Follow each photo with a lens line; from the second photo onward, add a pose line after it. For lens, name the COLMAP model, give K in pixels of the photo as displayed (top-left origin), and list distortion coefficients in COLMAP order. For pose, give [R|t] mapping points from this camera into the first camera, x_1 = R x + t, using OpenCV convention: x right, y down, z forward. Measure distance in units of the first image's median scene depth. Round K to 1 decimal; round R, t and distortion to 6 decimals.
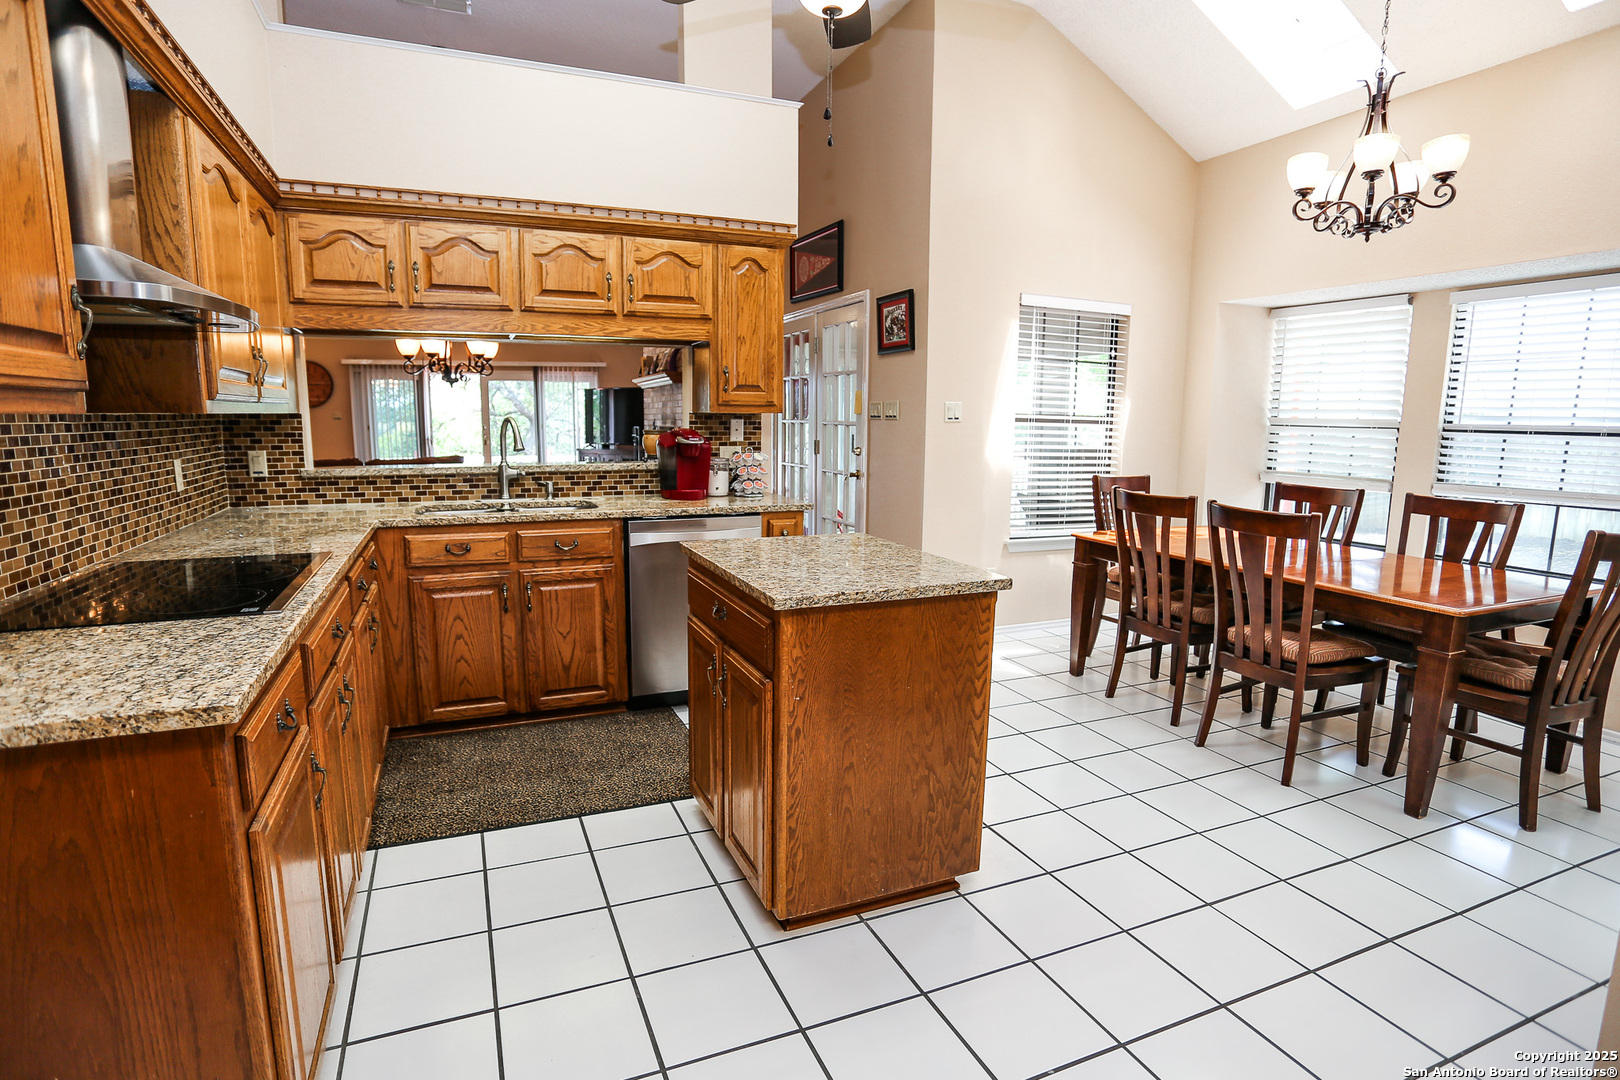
lens RADIAL K [[825.2, 0, 798.8], [0, 825.2, 546.4], [0, 0, 1]] dist [-0.078301, 0.035971]
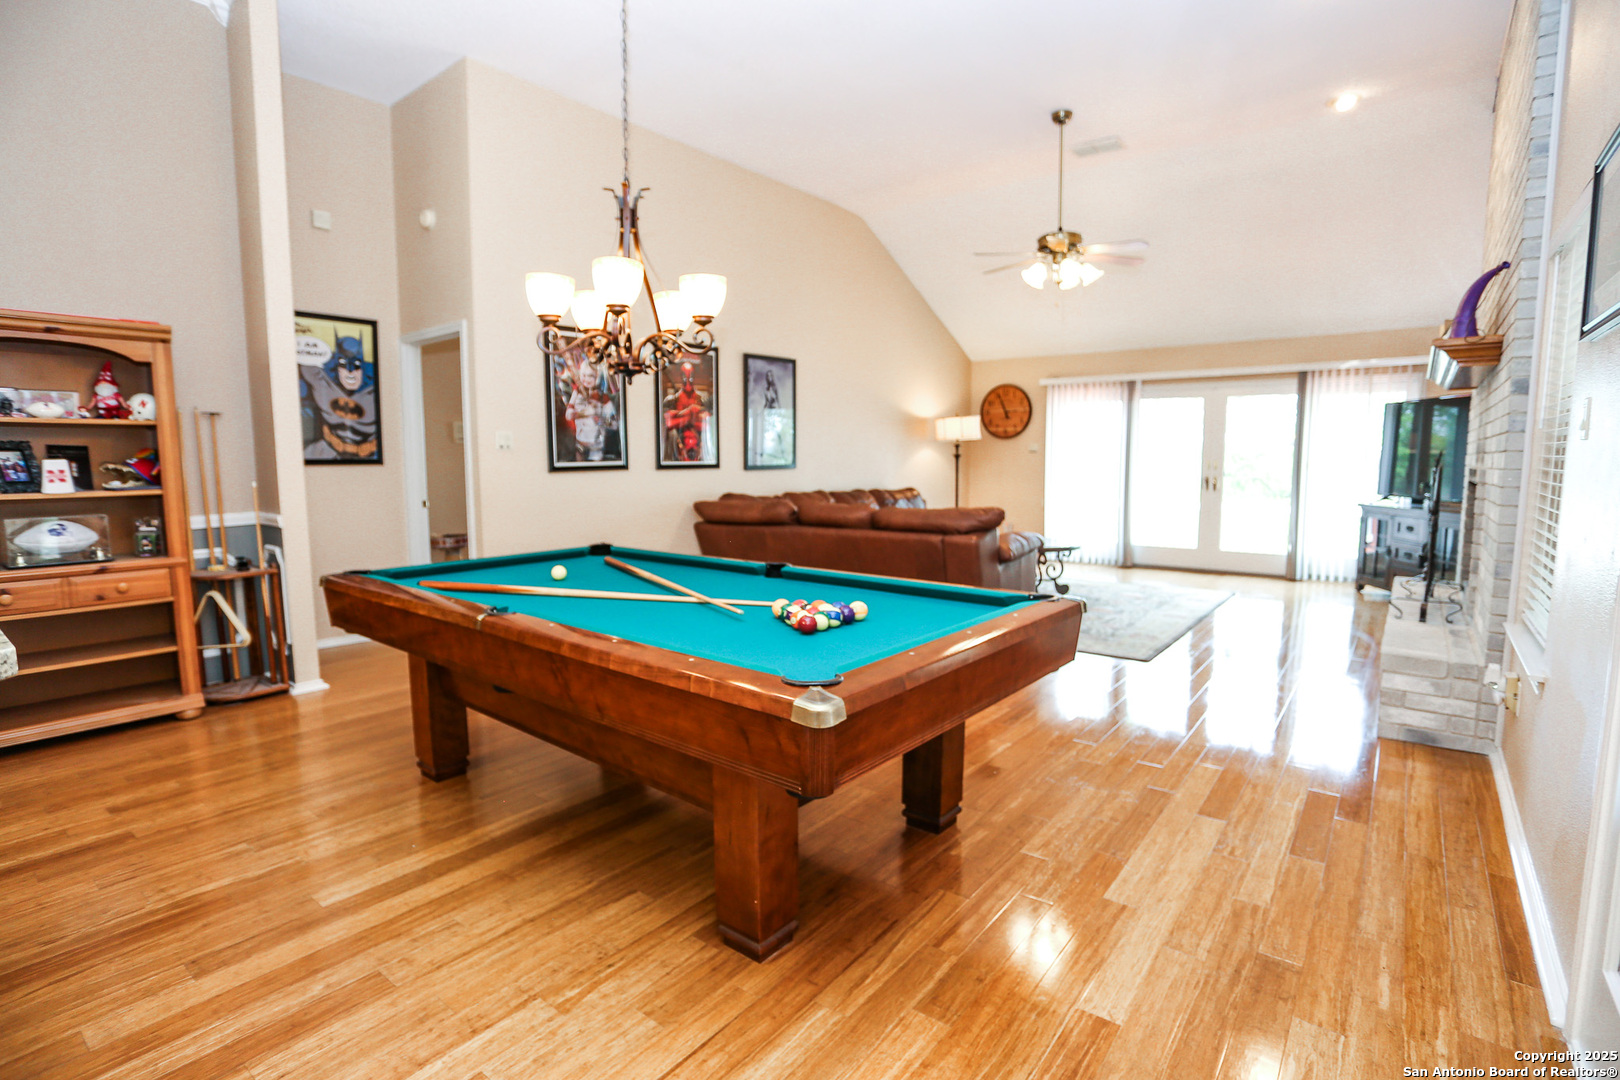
lens RADIAL K [[781.4, 0, 808.1], [0, 781.4, 537.1], [0, 0, 1]] dist [-0.048791, 0.000289]
pose [[0.482530, 0.086797, -0.871568, 0.084209], [-0.128926, 0.991277, 0.027341, -0.204712], [0.866339, 0.099175, 0.489511, 1.363413]]
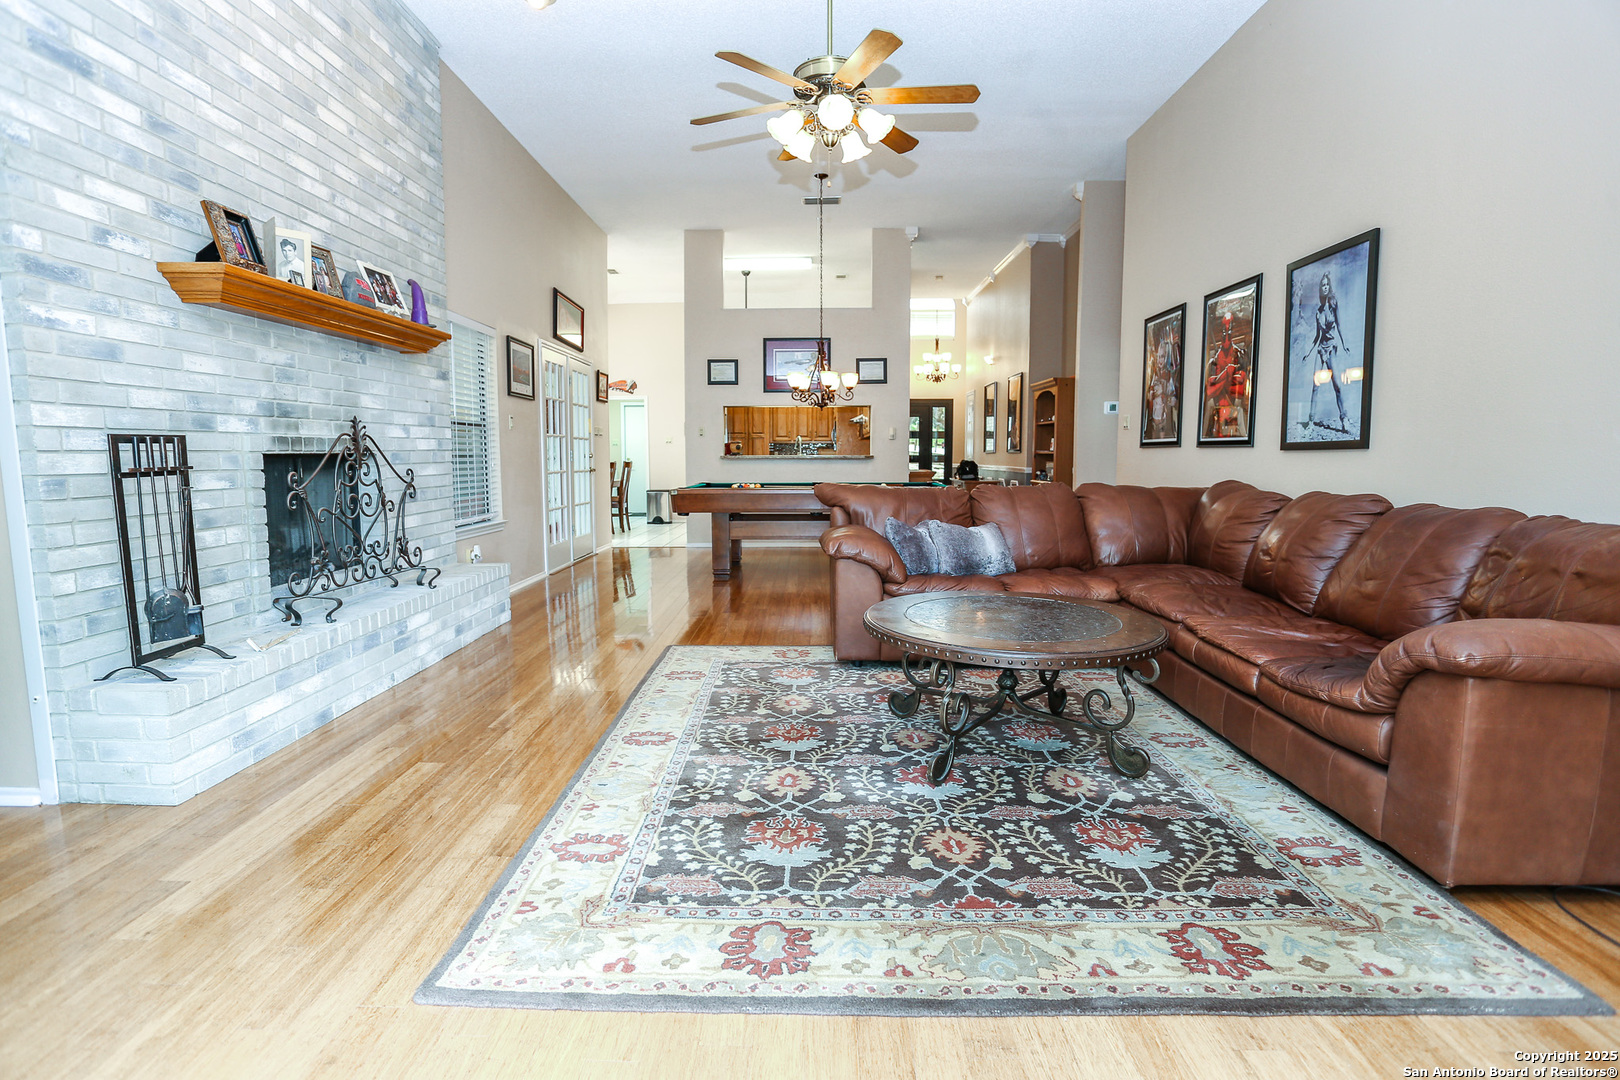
lens RADIAL K [[790.3, 0, 801.4], [0, 790.3, 544.9], [0, 0, 1]] dist [-0.074465, 0.028855]
pose [[-0.919466, -0.049855, 0.389995, -1.454541], [0.056281, 0.965023, 0.256053, -0.501861], [-0.389120, 0.257381, -0.884500, 3.539183]]
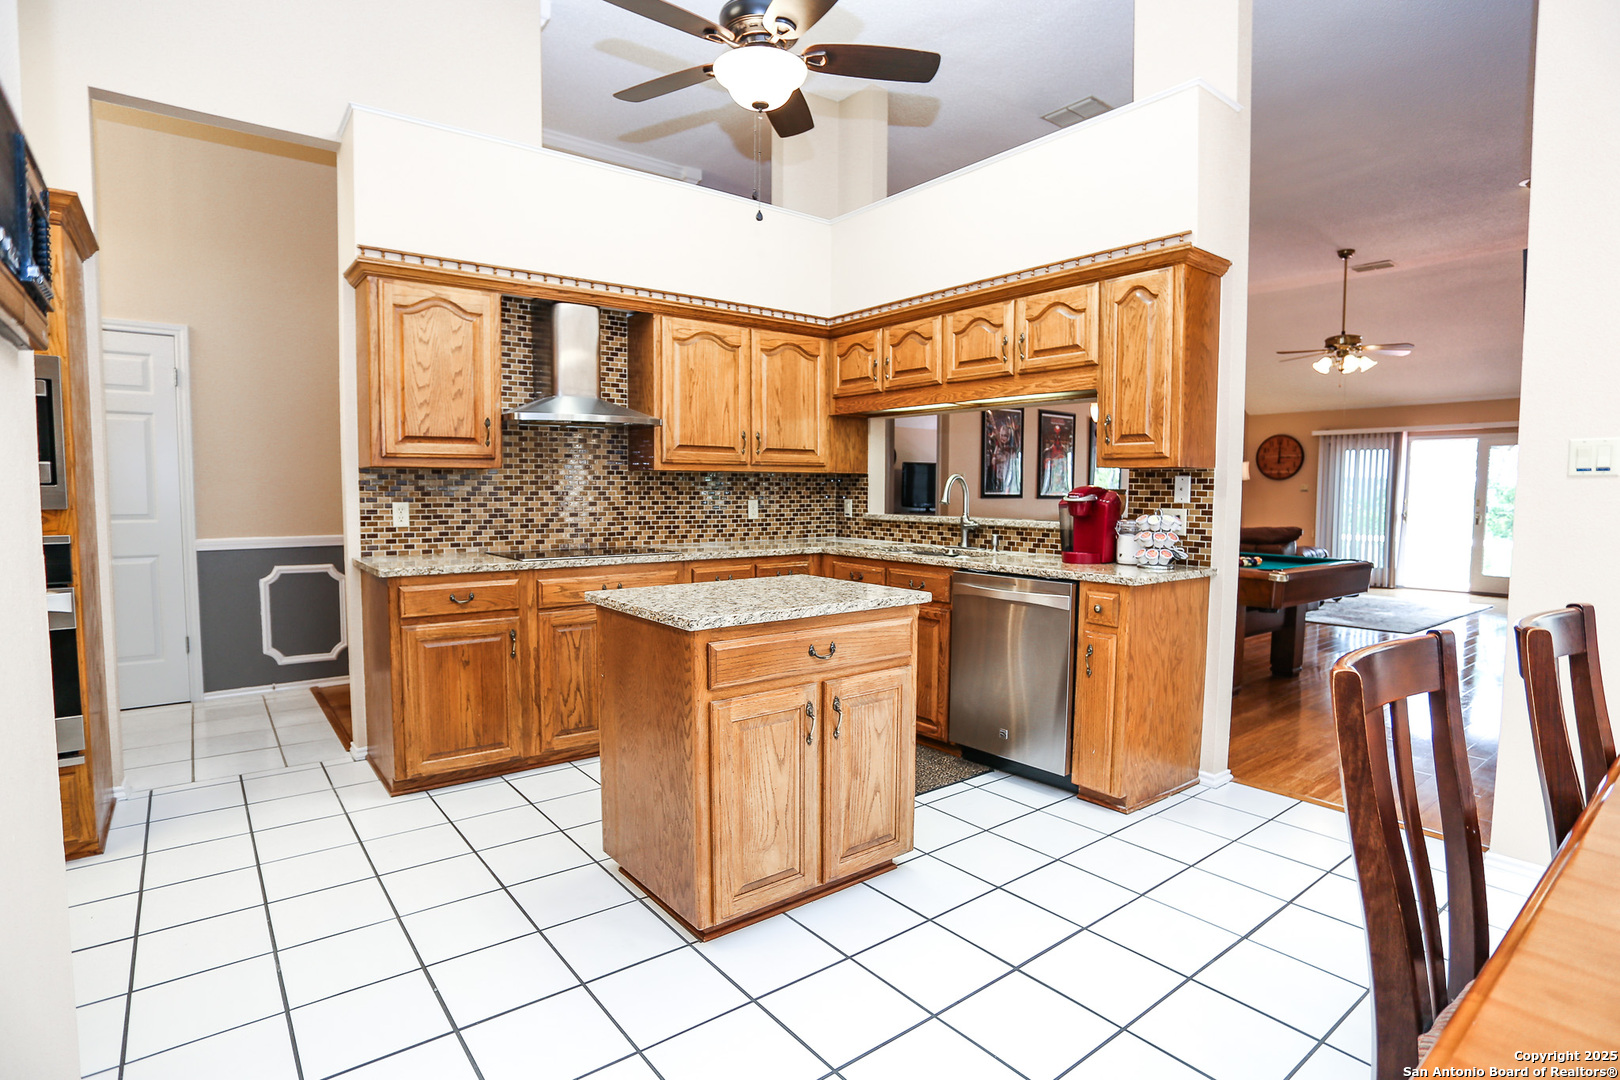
lens RADIAL K [[825.2, 0, 798.8], [0, 825.2, 546.4], [0, 0, 1]] dist [-0.078301, 0.035971]
pose [[0.254279, 0.060911, -0.965211, 0.749870], [-0.154415, 0.987769, 0.021655, -0.053156], [0.954724, 0.143537, 0.260574, 0.529007]]
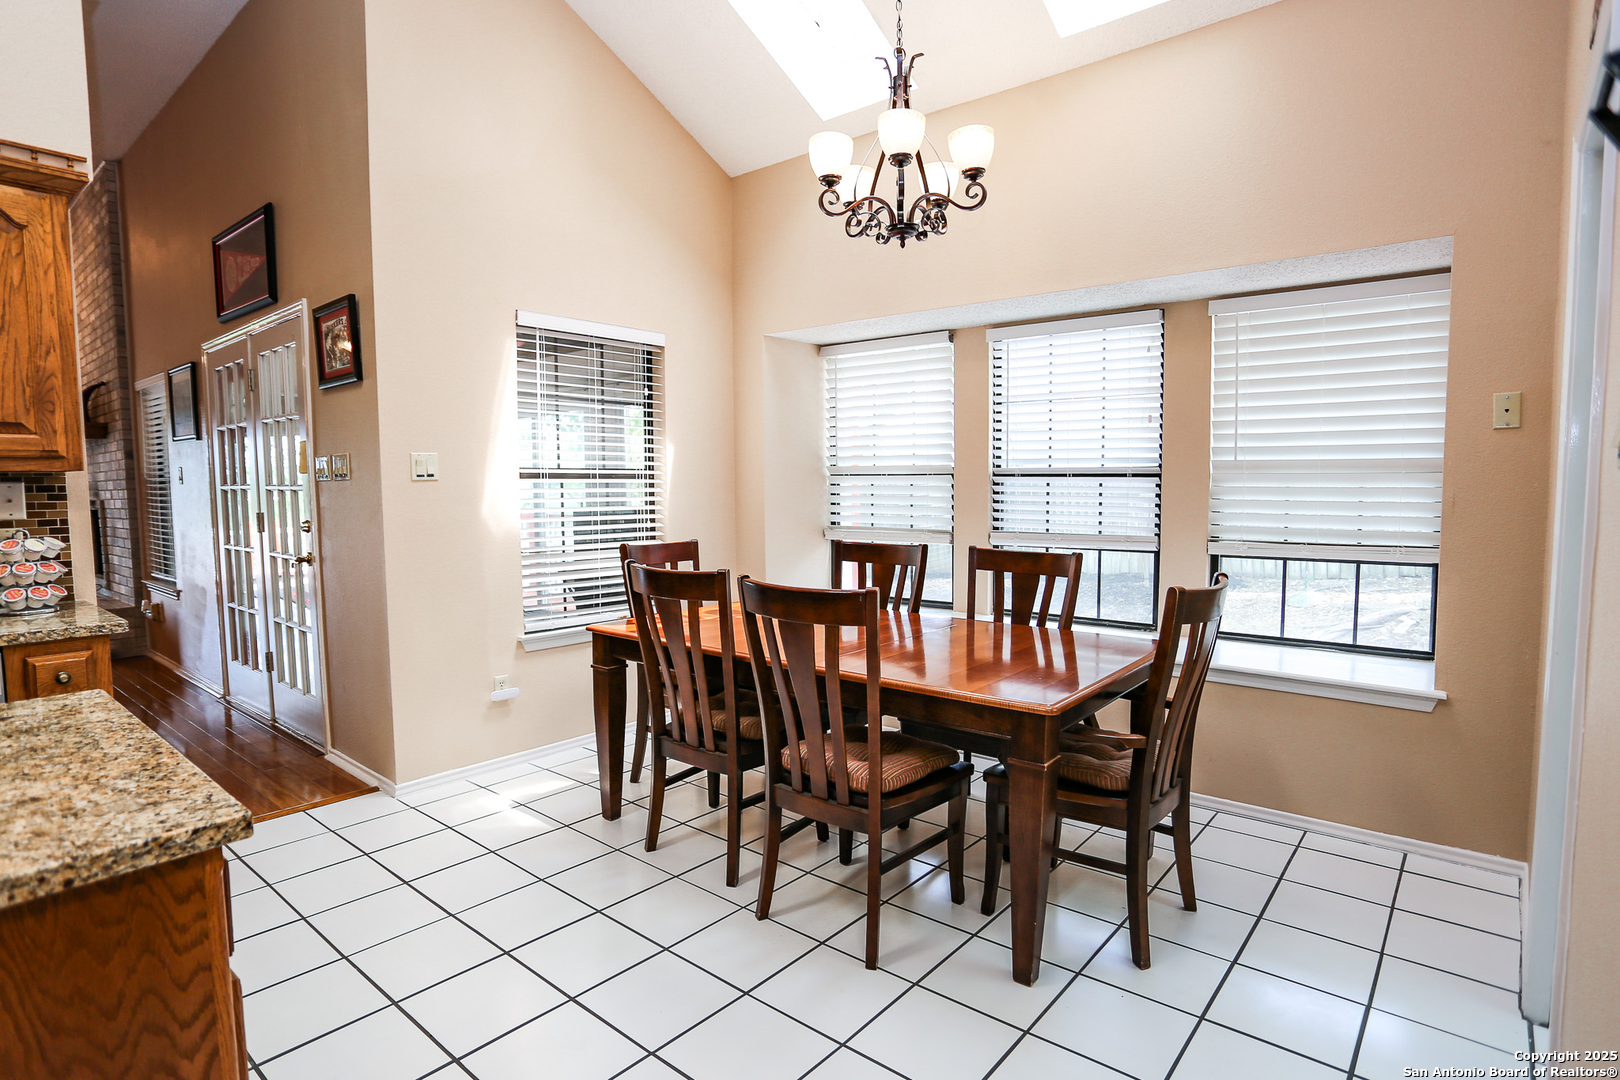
lens RADIAL K [[844.4, 0, 809.5], [0, 844.4, 546.9], [0, 0, 1]] dist [-0.079112, 0.029339]
pose [[0.888018, -0.052131, 0.456845, 0.206317], [0.087389, 0.994578, -0.056377, -0.031986], [-0.451428, 0.089987, 0.887758, 0.288591]]
